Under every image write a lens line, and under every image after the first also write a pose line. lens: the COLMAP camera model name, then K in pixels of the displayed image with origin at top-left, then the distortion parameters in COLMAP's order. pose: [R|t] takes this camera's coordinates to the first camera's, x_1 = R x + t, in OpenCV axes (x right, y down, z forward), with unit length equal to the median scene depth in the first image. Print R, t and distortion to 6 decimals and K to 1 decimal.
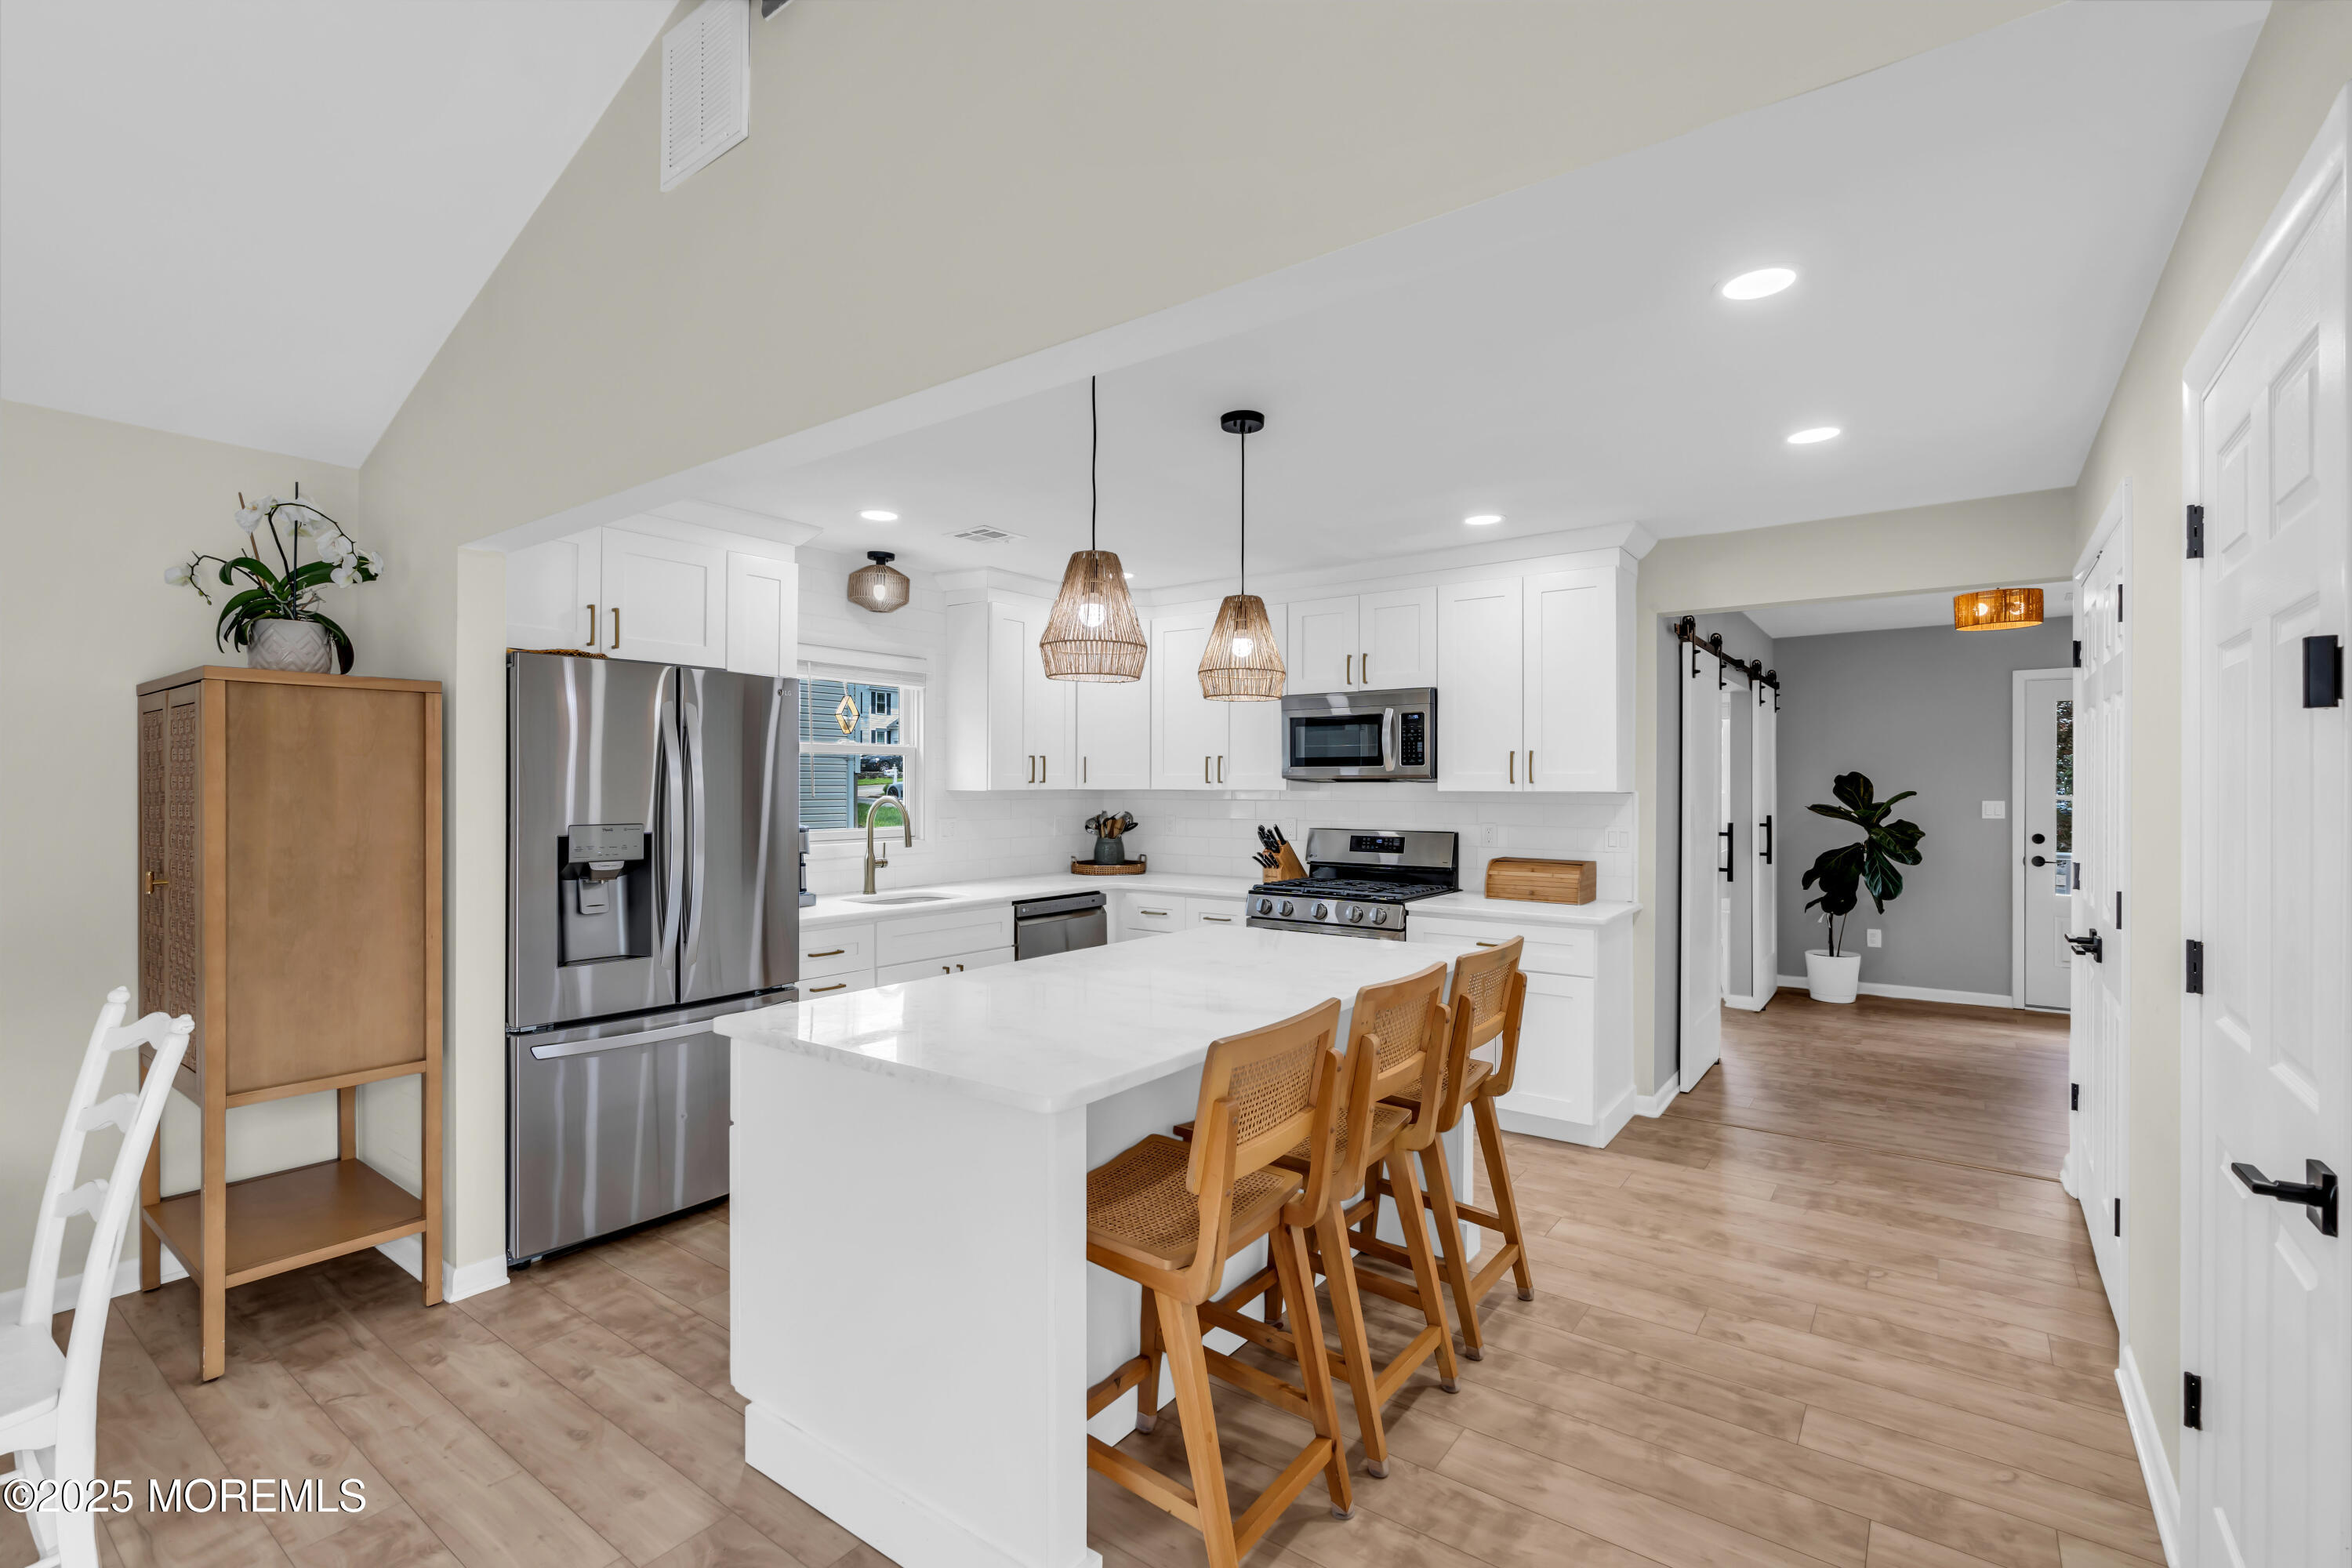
lens RADIAL K [[1050.7, 0, 1178.1], [0, 1050.7, 785.8], [0, 0, 1]] dist [-0.012570, 0.004831]
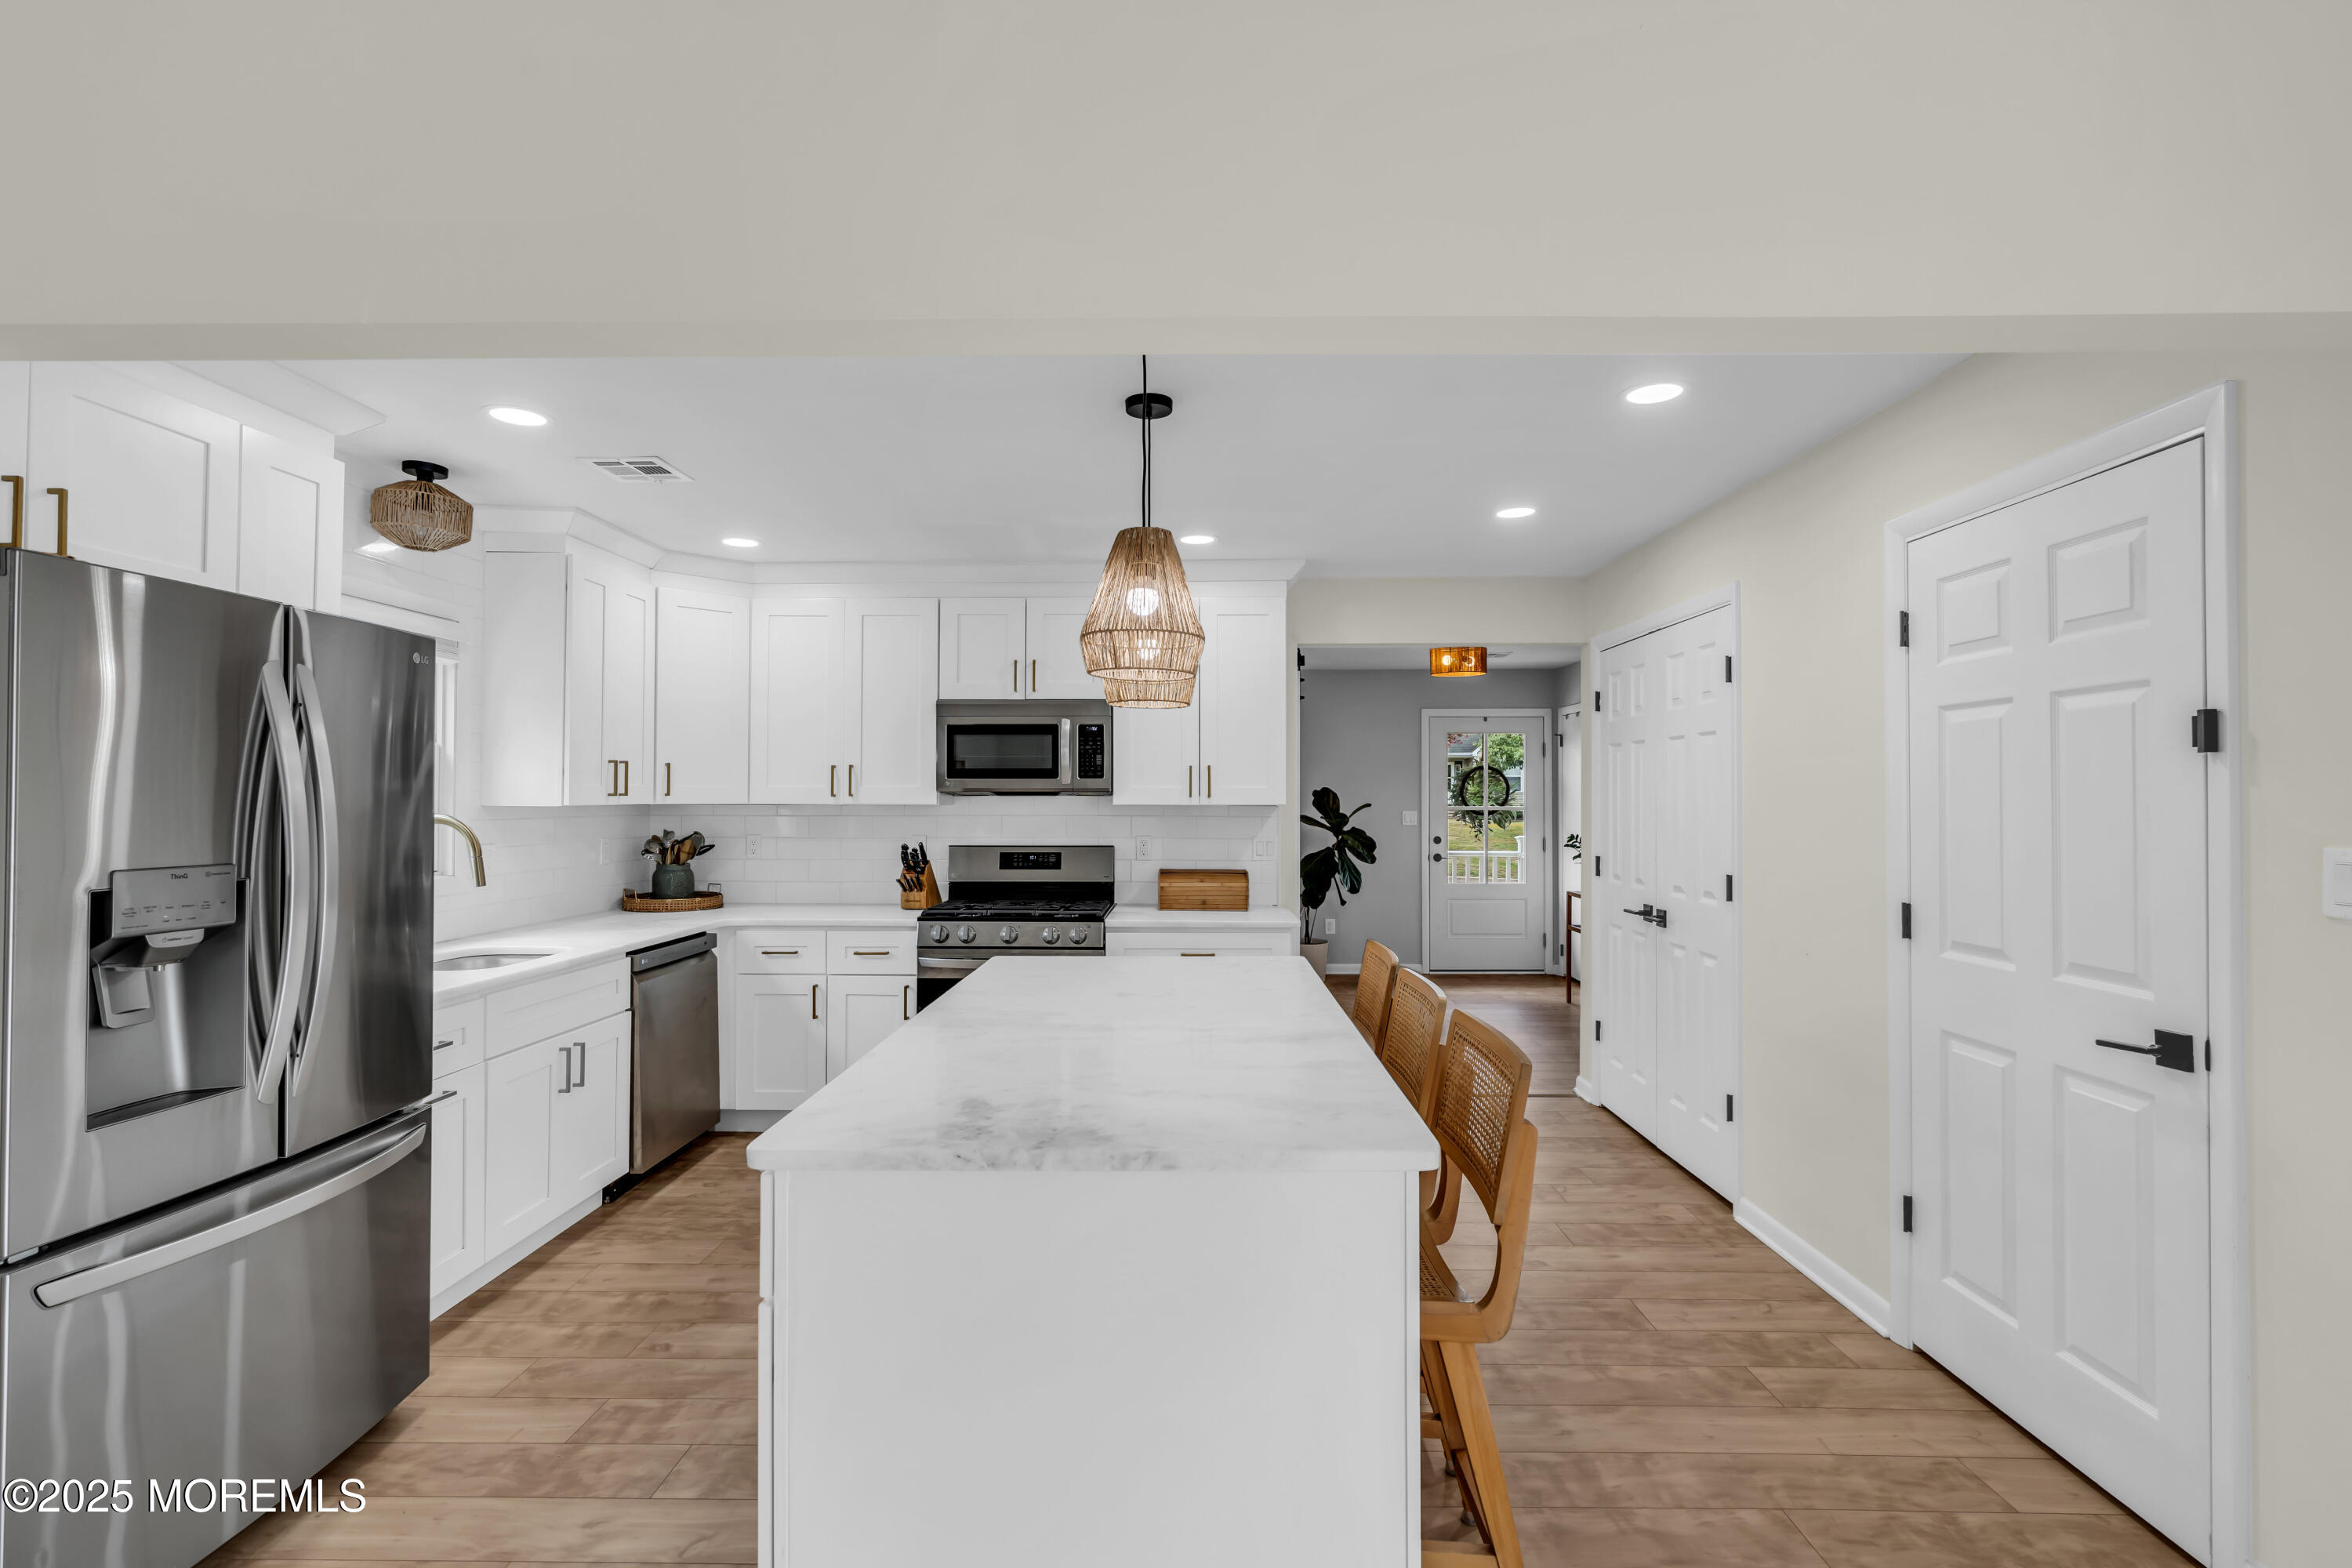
lens RADIAL K [[1082.2, 0, 1175.8], [0, 1082.2, 789.3], [0, 0, 1]] dist [-0.008328, 0.002193]
pose [[0.815946, 0.004757, 0.578109, -0.299293], [0.000761, 0.999956, -0.009302, 0.000085], [-0.578128, 0.008030, 0.815907, 0.136049]]
